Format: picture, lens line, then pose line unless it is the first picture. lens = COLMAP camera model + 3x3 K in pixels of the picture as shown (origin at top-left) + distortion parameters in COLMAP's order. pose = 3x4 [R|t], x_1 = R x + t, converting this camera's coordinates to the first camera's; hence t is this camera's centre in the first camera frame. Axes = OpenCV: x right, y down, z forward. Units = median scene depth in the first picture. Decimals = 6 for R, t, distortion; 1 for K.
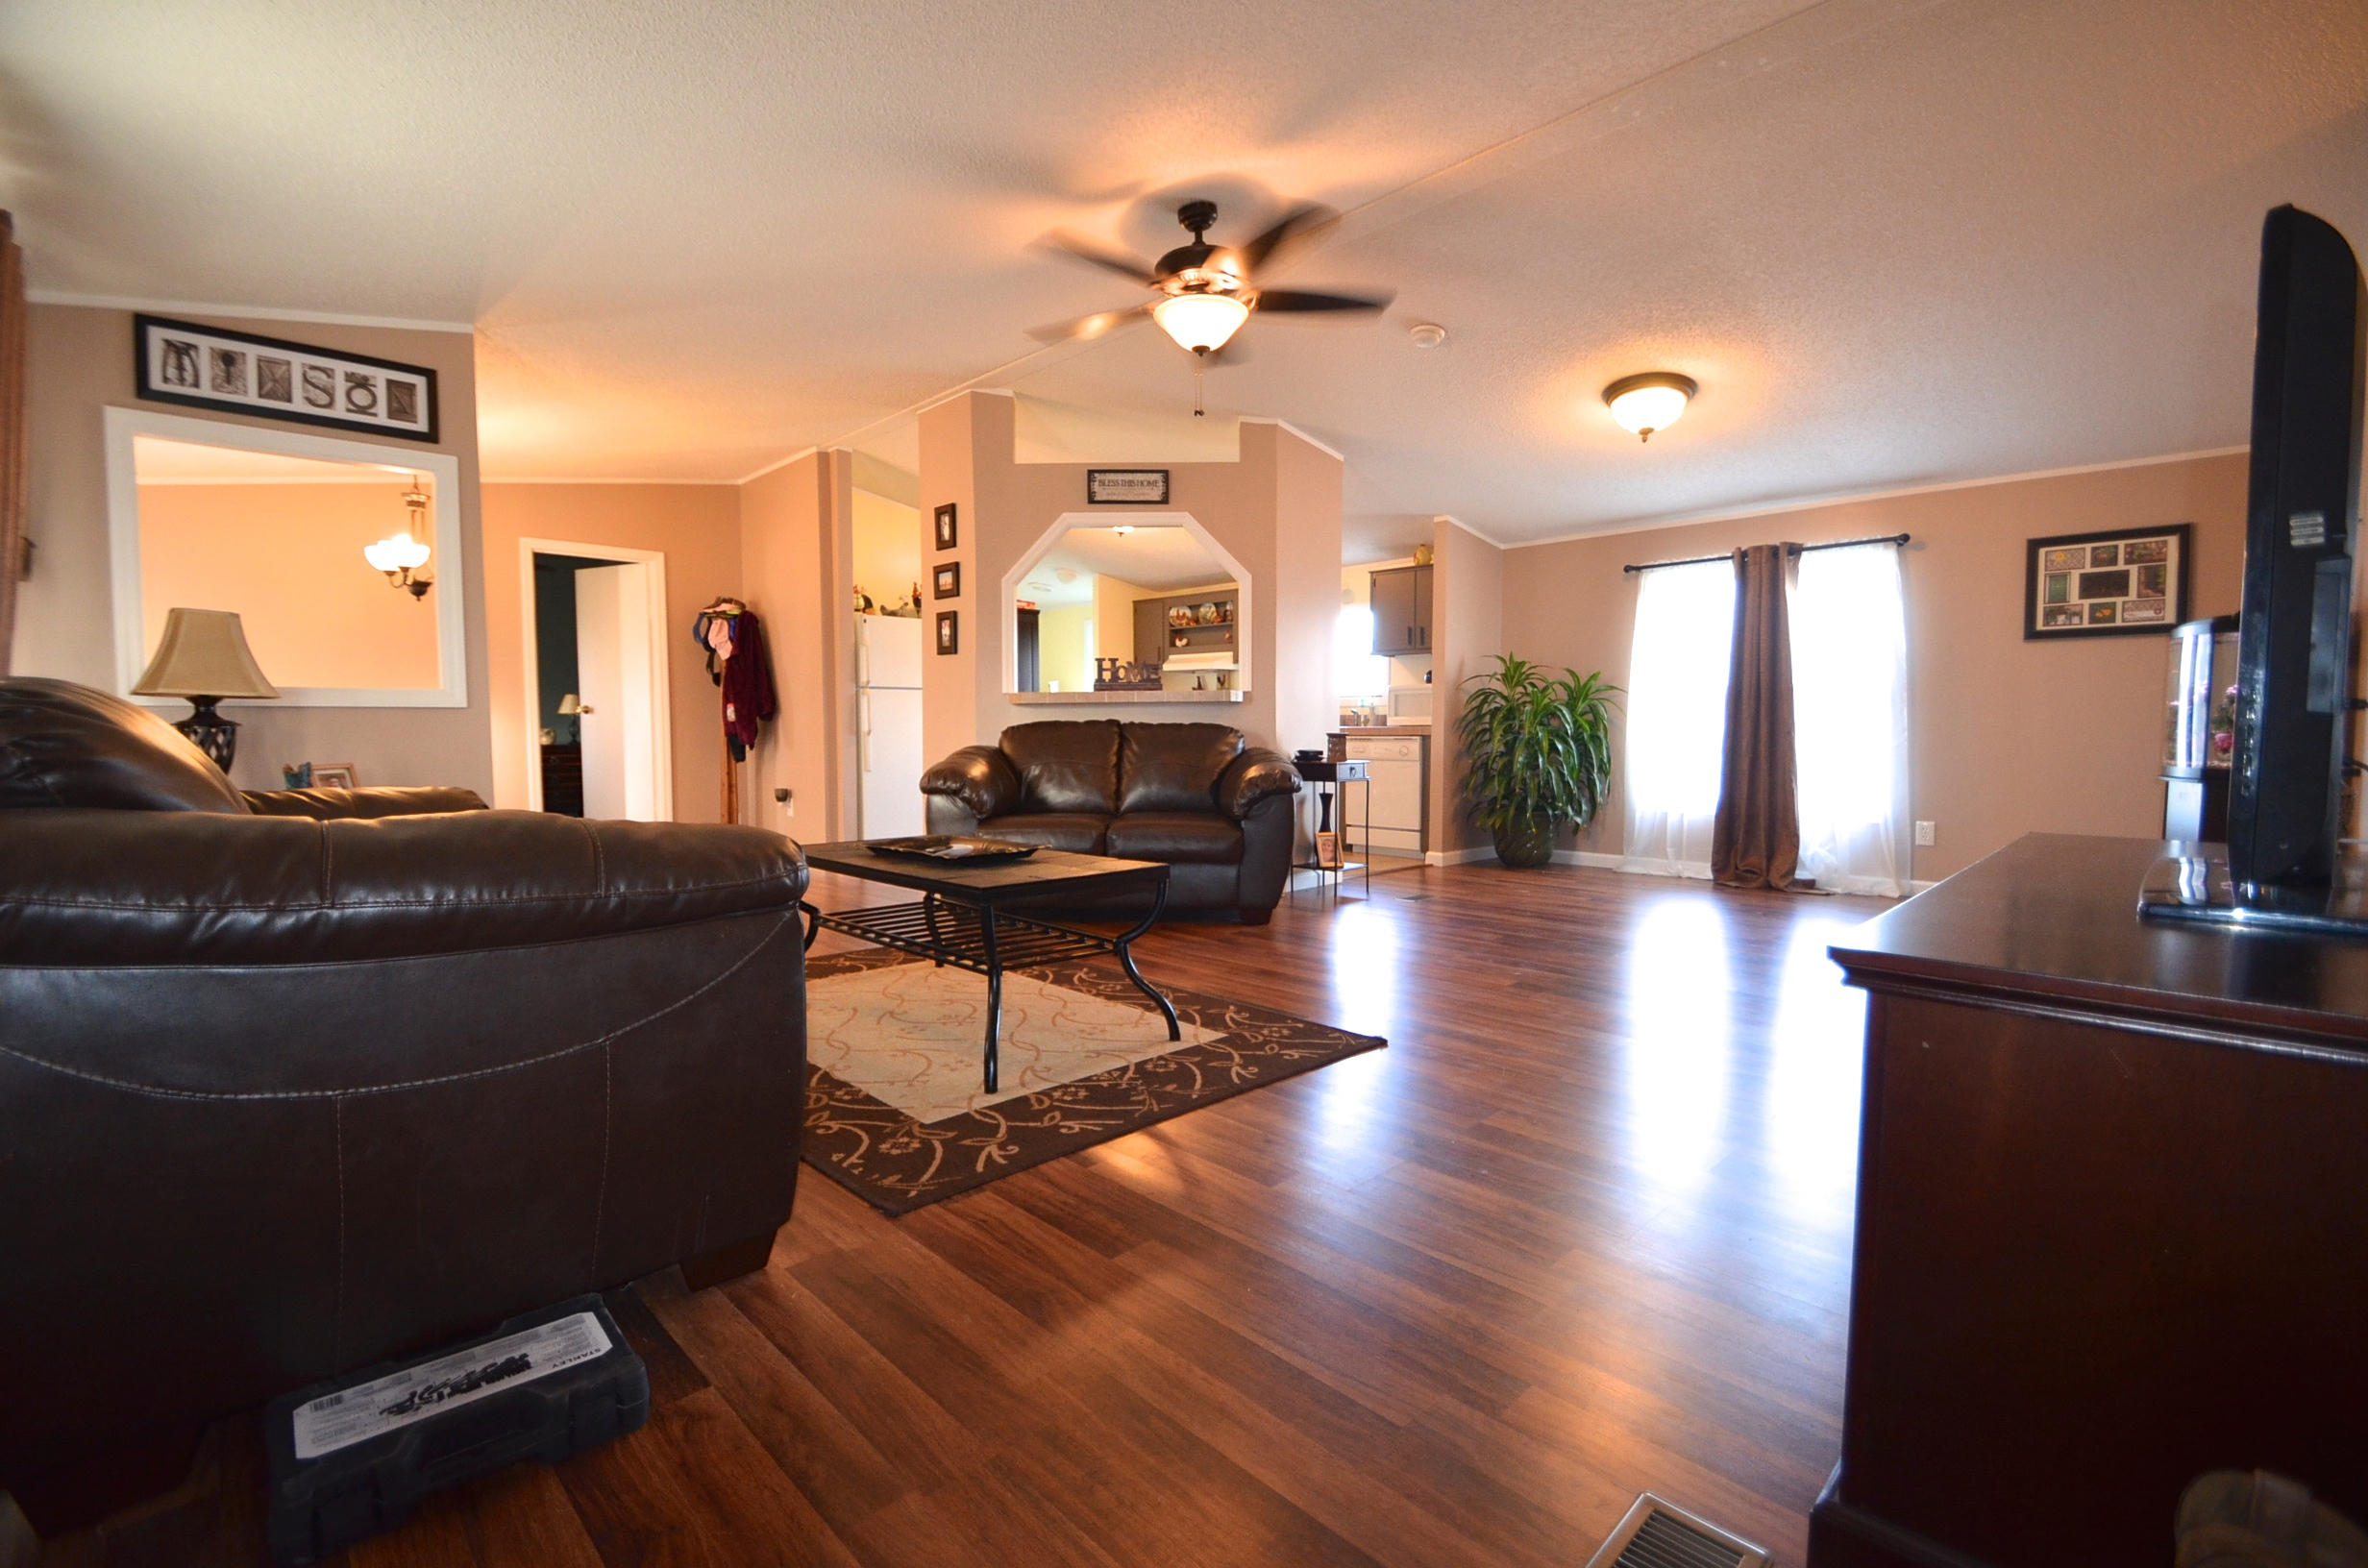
lens RADIAL K [[1055.2, 0, 1191.2], [0, 1055.2, 781.8], [0, 0, 1]] dist [-0.003141, -0.001823]
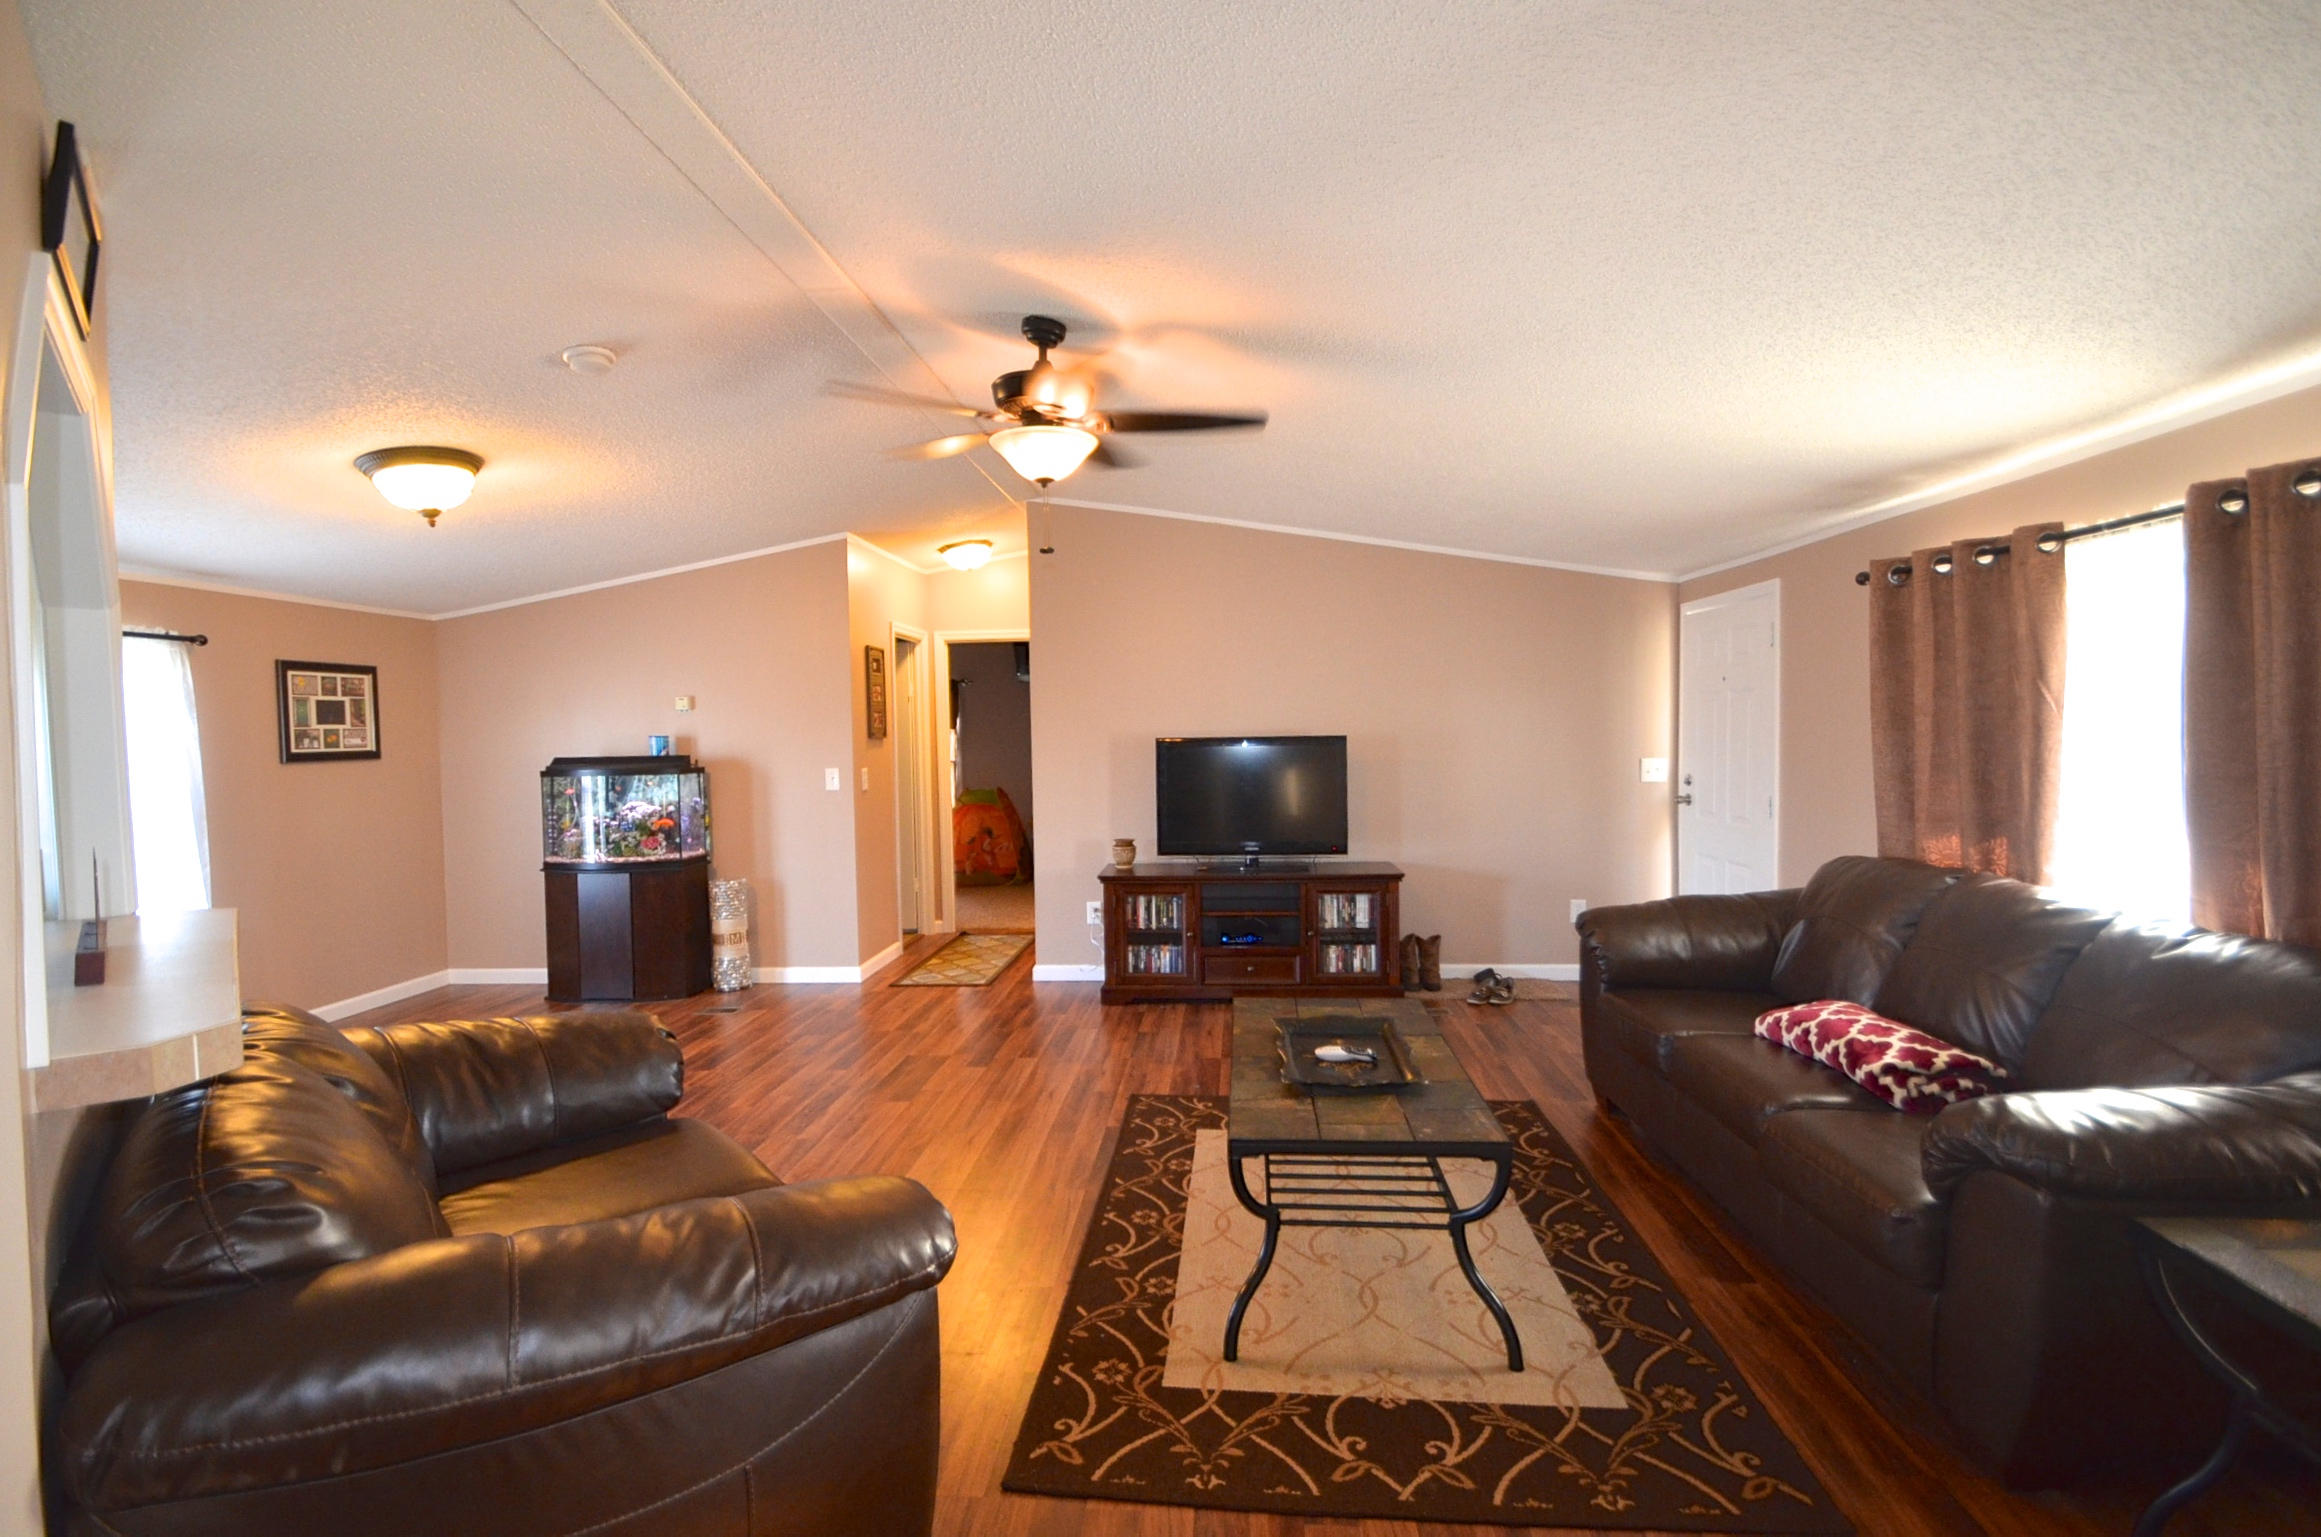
lens RADIAL K [[1034.4, 0, 1164.8], [0, 1034.4, 774.2], [0, 0, 1]] dist [-0.003141, -0.001823]
pose [[-0.656008, -0.020959, 0.754463, -0.493625], [0.055210, 0.995604, 0.075663, -0.156116], [-0.752732, 0.091289, -0.651967, 1.045320]]
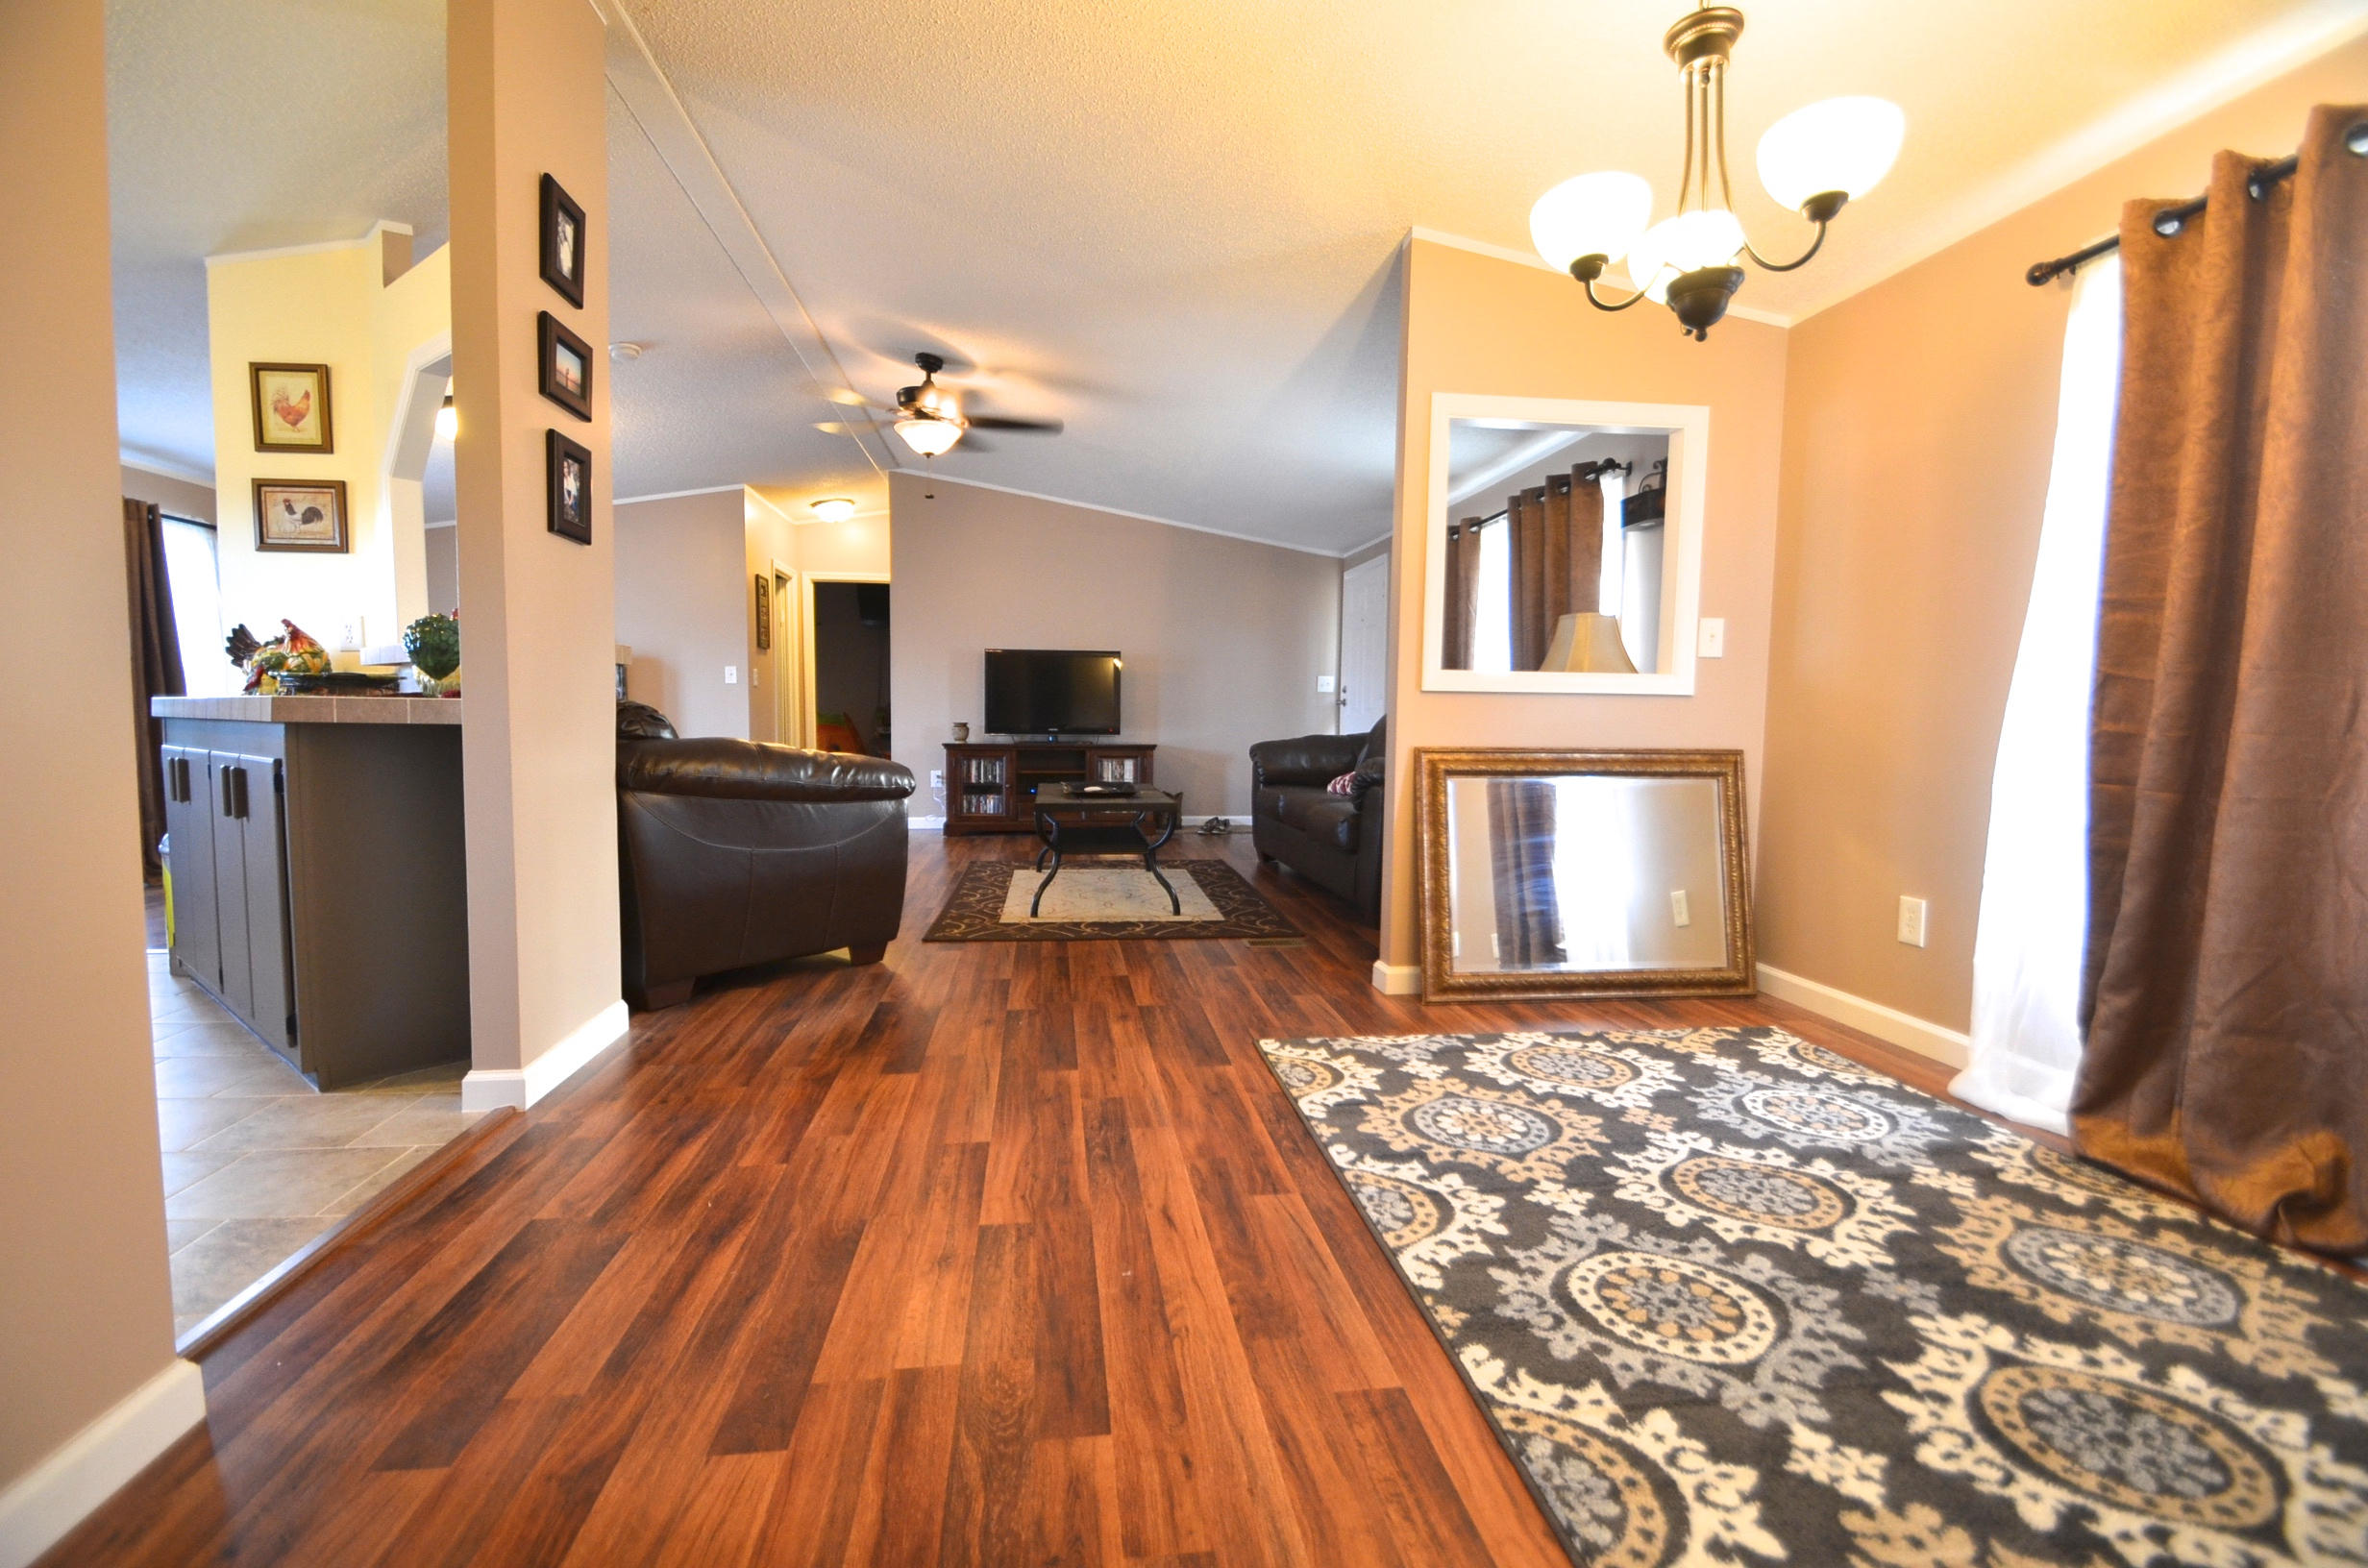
lens RADIAL K [[994.2, 0, 1168.5], [0, 994.2, 788.9], [0, 0, 1]] dist [-0.004215, -0.000732]
pose [[-0.787715, -0.052224, 0.613822, -0.775657], [0.020439, 0.993636, 0.110767, -0.065197], [-0.615700, 0.099798, -0.781635, 1.327830]]
